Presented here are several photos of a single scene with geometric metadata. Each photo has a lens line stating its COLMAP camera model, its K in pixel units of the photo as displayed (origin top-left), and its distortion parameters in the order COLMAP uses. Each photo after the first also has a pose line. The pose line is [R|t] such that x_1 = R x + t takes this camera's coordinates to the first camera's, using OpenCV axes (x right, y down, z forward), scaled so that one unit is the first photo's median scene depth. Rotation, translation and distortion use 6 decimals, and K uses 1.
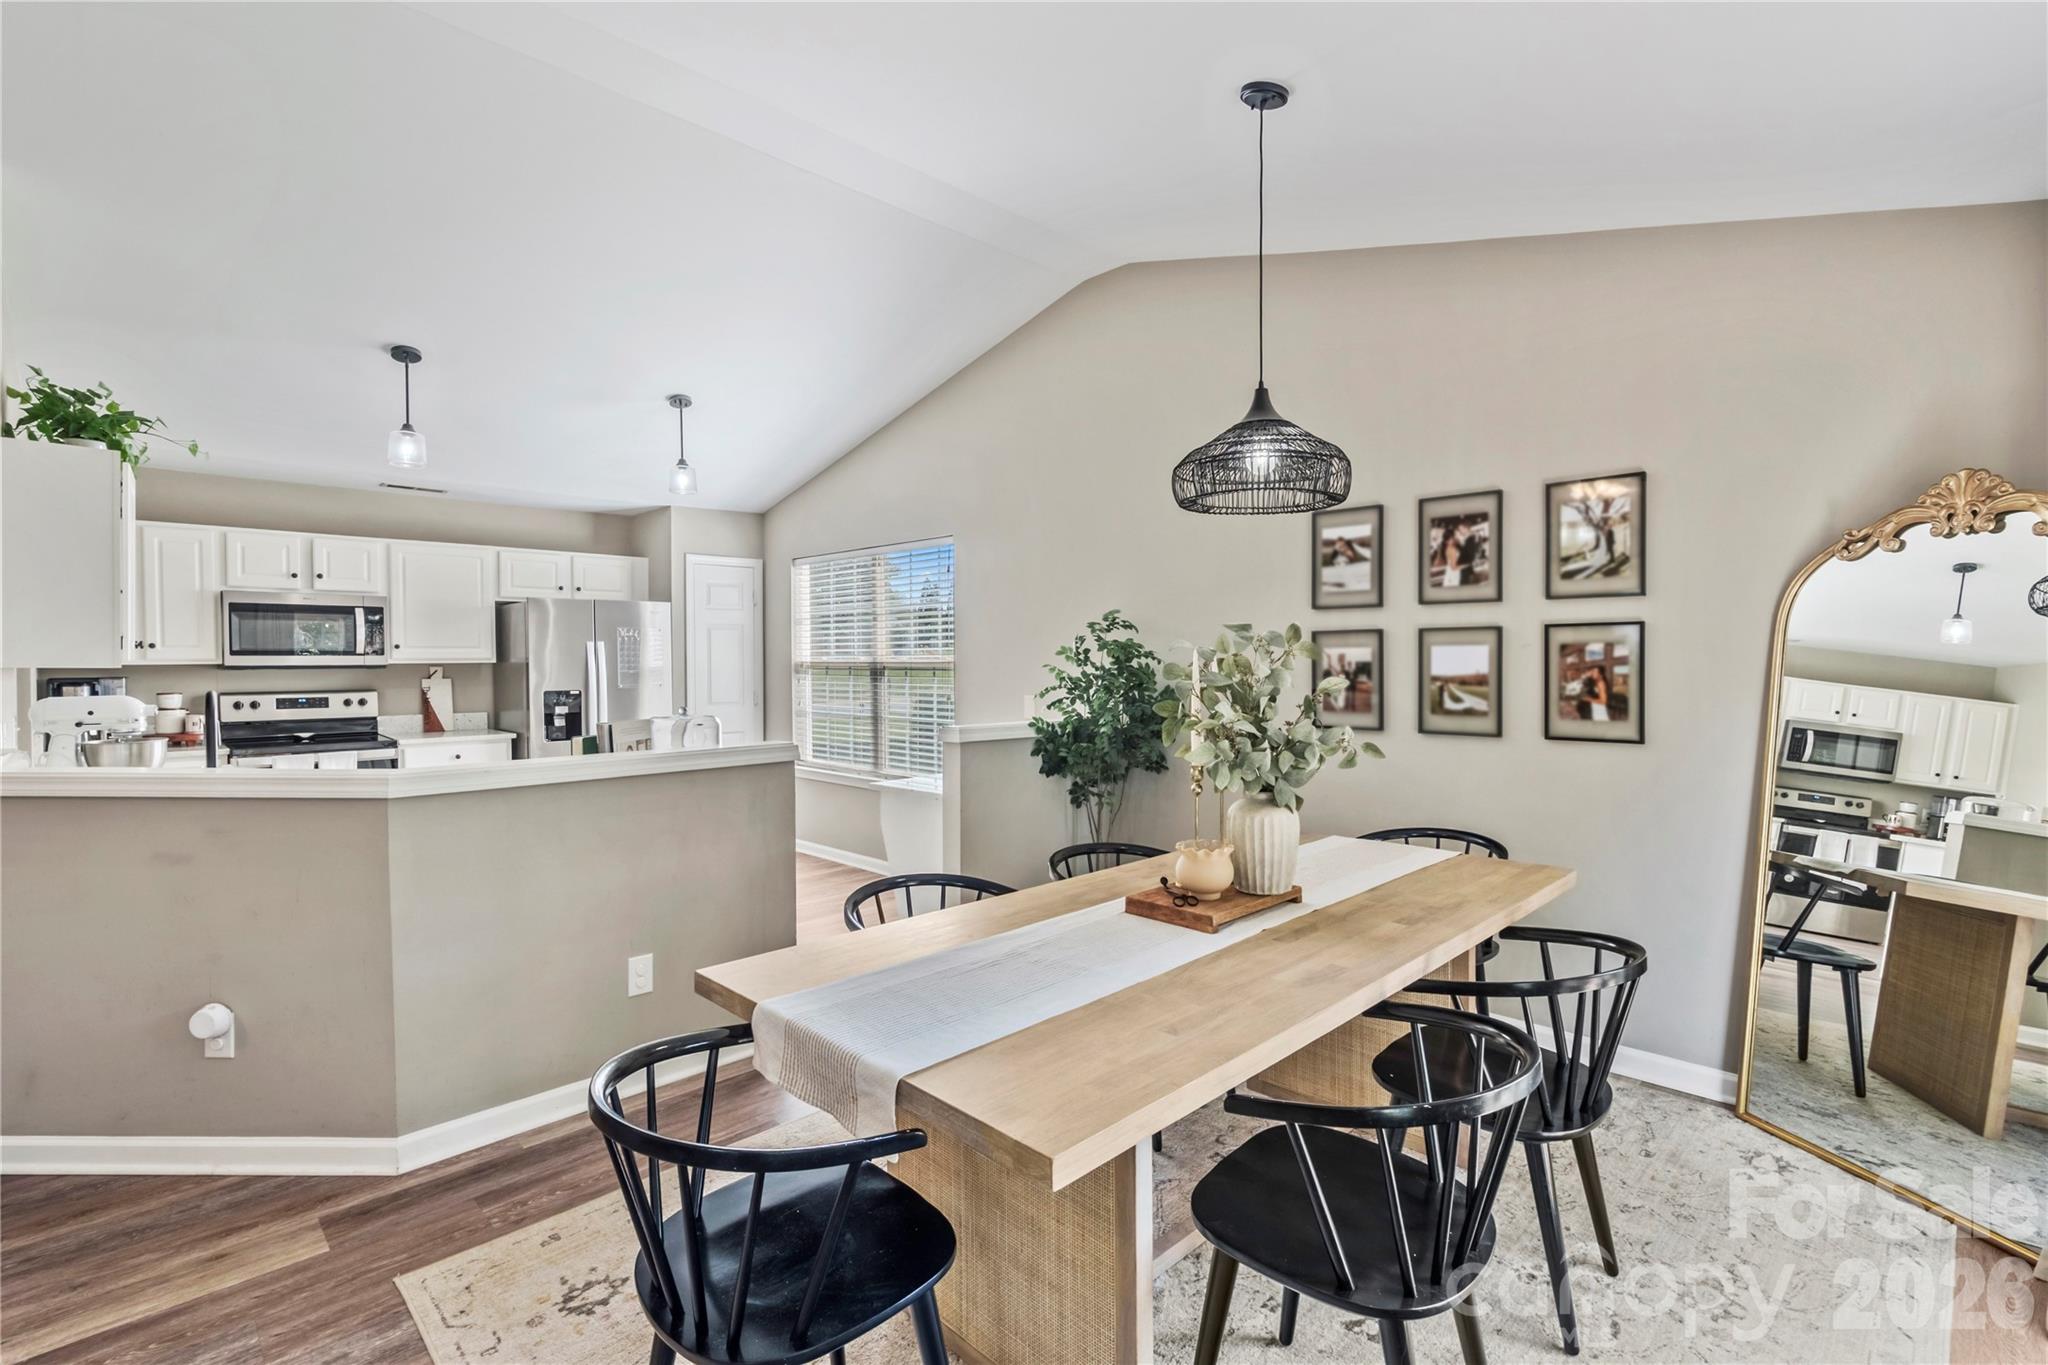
lens RADIAL K [[949.4, 0, 1024.0], [0, 949.4, 682.5], [0, 0, 1]] dist [-0.003004, -0.000183]
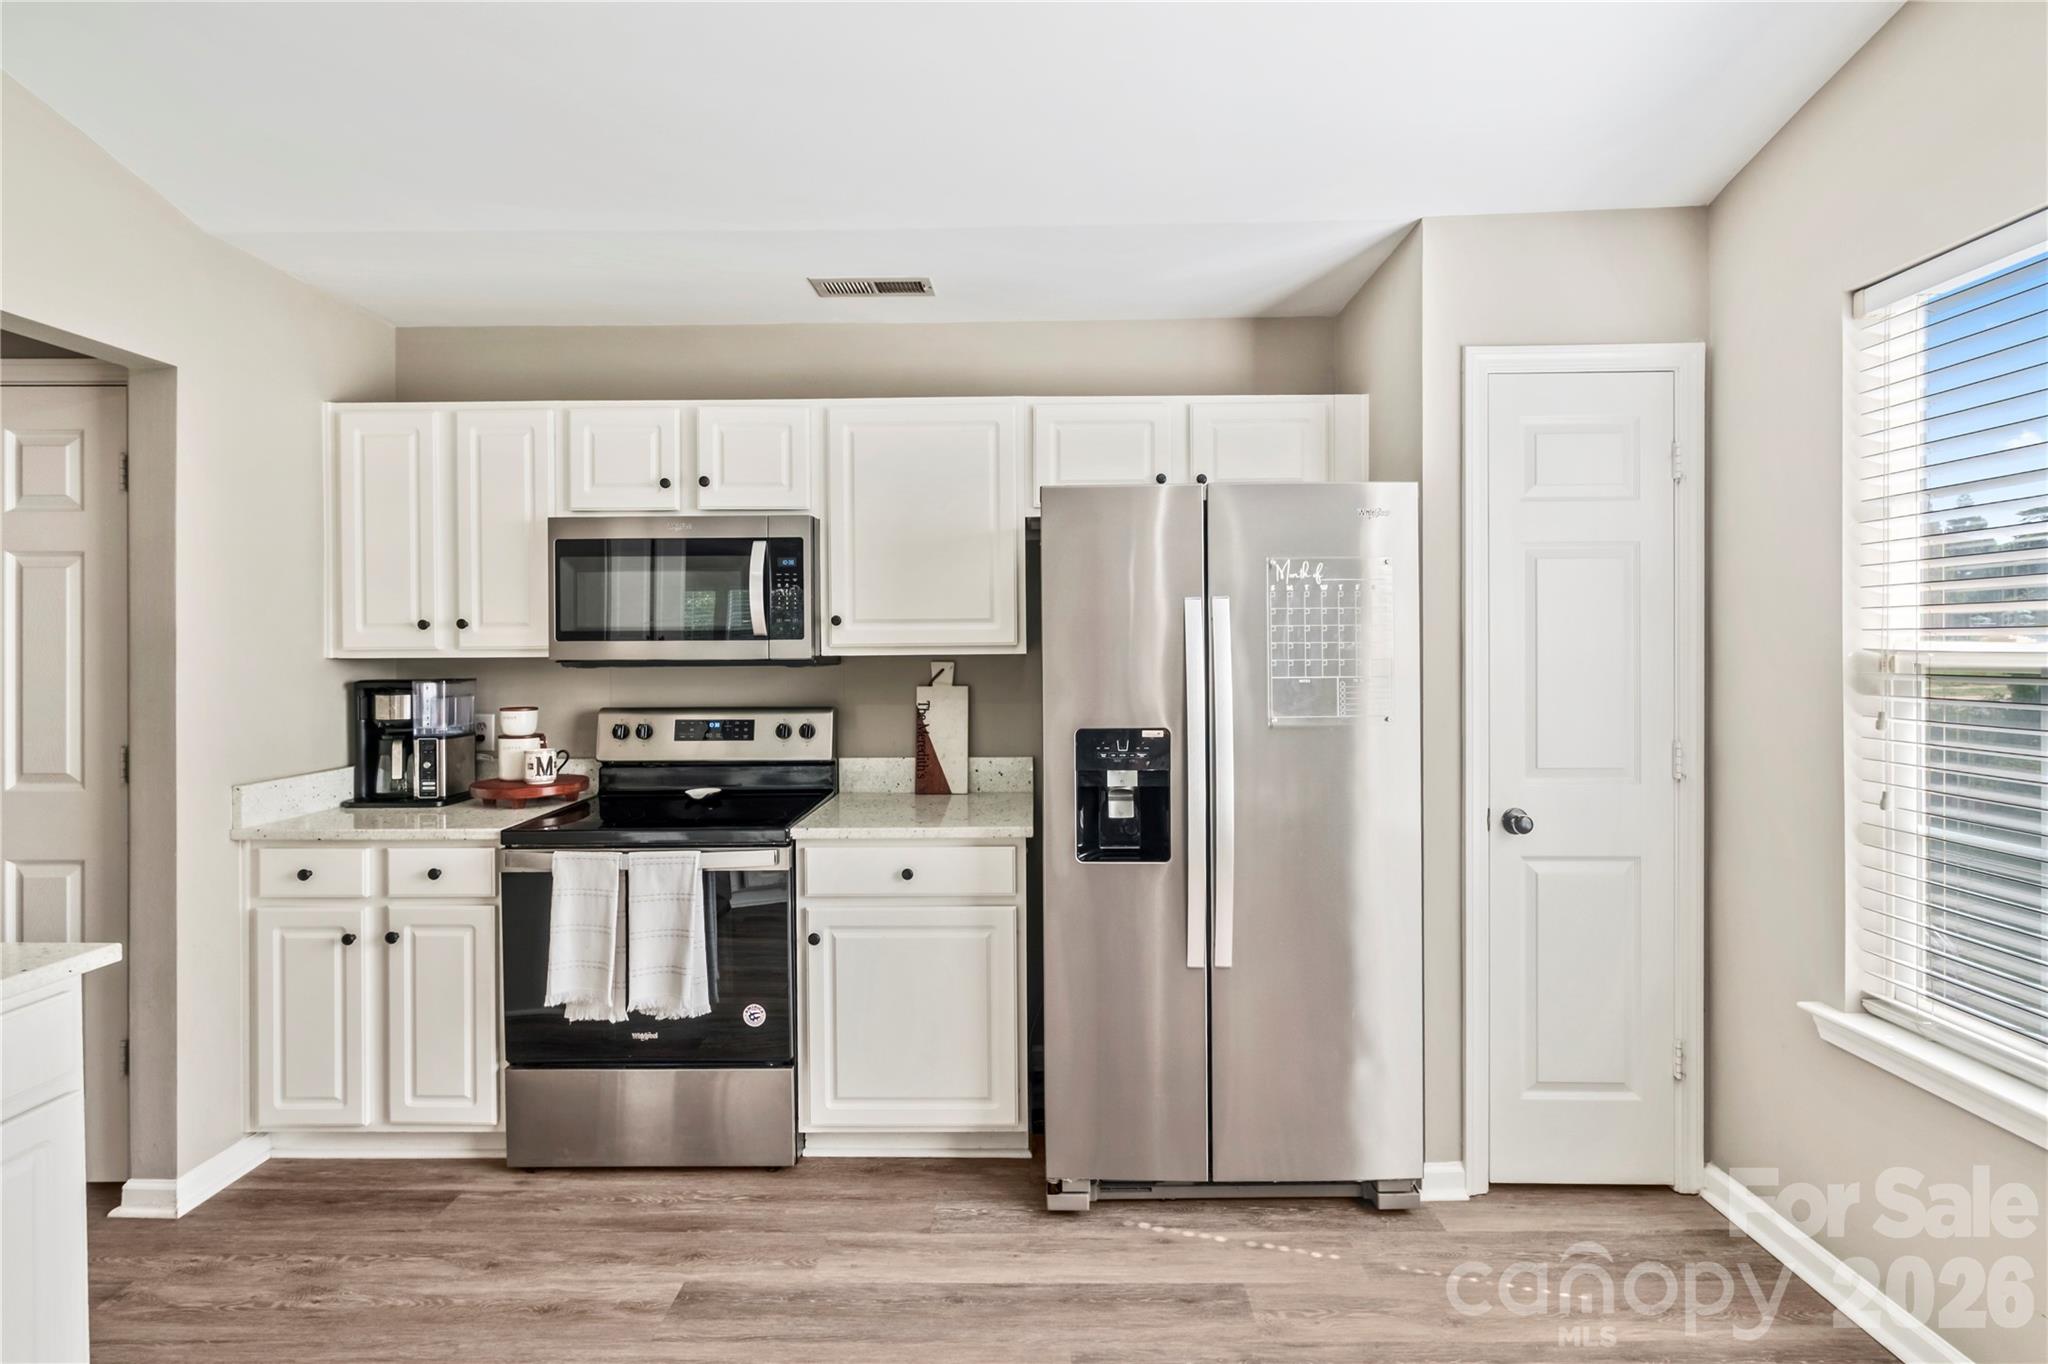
lens RADIAL K [[950.6, 0, 1031.0], [0, 950.6, 655.9], [0, 0, 1]] dist [-0.003422, 0.000234]
pose [[0.711010, 0.003138, -0.703175, -0.395011], [-0.015133, 0.999827, -0.010841, -0.025589], [0.703019, 0.018349, 0.710934, 1.130736]]
